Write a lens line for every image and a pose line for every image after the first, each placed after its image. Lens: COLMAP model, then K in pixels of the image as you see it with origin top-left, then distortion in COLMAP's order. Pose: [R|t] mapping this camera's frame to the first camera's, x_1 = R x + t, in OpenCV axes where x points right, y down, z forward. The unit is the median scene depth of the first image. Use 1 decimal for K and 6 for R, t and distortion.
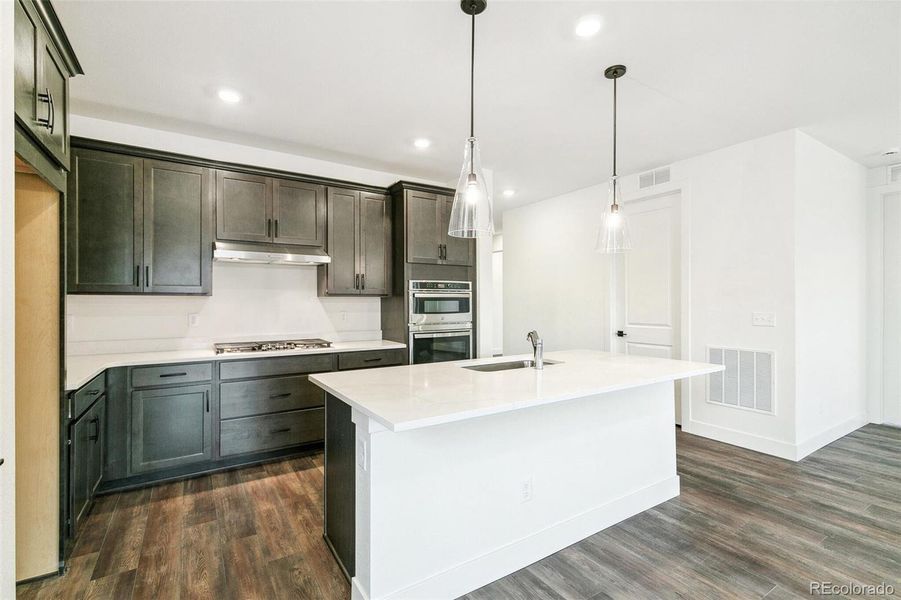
lens RADIAL K [[408.4, 0, 451.5], [0, 408.4, 304.5], [0, 0, 1]] dist [0.003754, 0.000603]
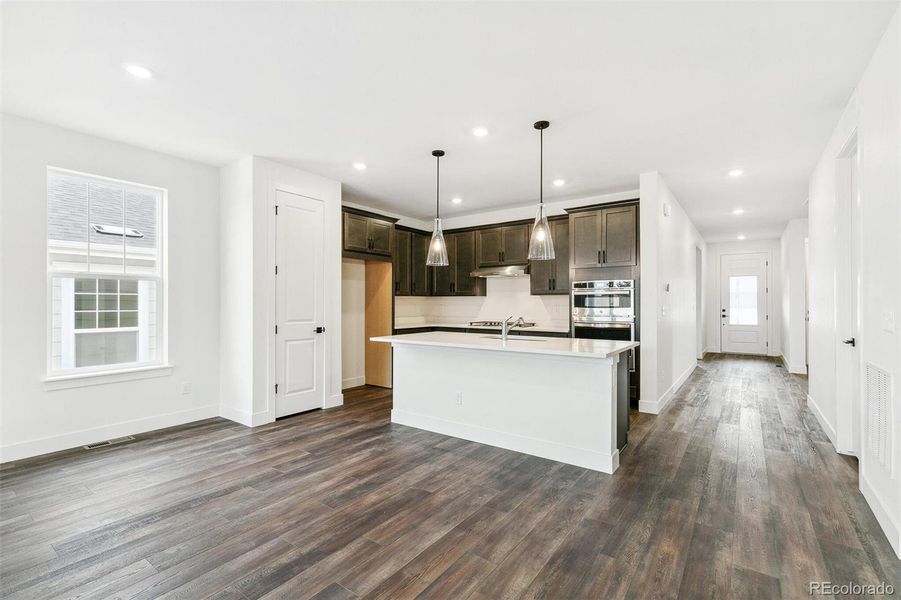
lens RADIAL K [[408.4, 0, 451.5], [0, 408.4, 304.5], [0, 0, 1]] dist [0.003754, 0.000603]
pose [[0.368159, 0.003189, -0.929757, 1.255646], [-0.004586, 0.999988, 0.001614, 0.017114], [0.929752, 0.003669, 0.368169, 0.188773]]
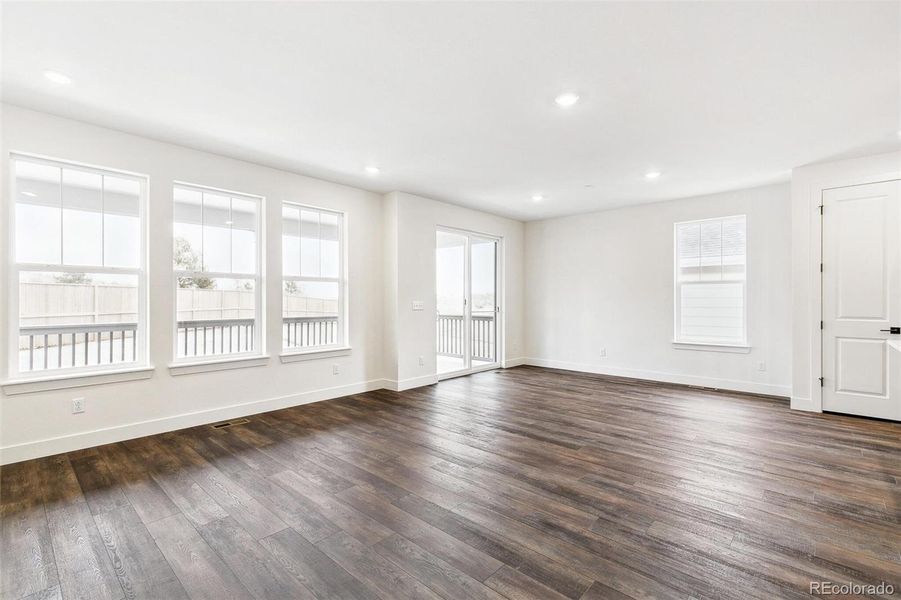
lens RADIAL K [[404.2, 0, 450.5], [0, 404.2, 300.0], [0, 0, 1]] dist [0.006451, 0.000383]
pose [[-0.966539, 0.001368, -0.256518, 1.386055], [0.000653, 0.999996, 0.002872, 0.013805], [0.256520, 0.002608, -0.966535, 1.198853]]
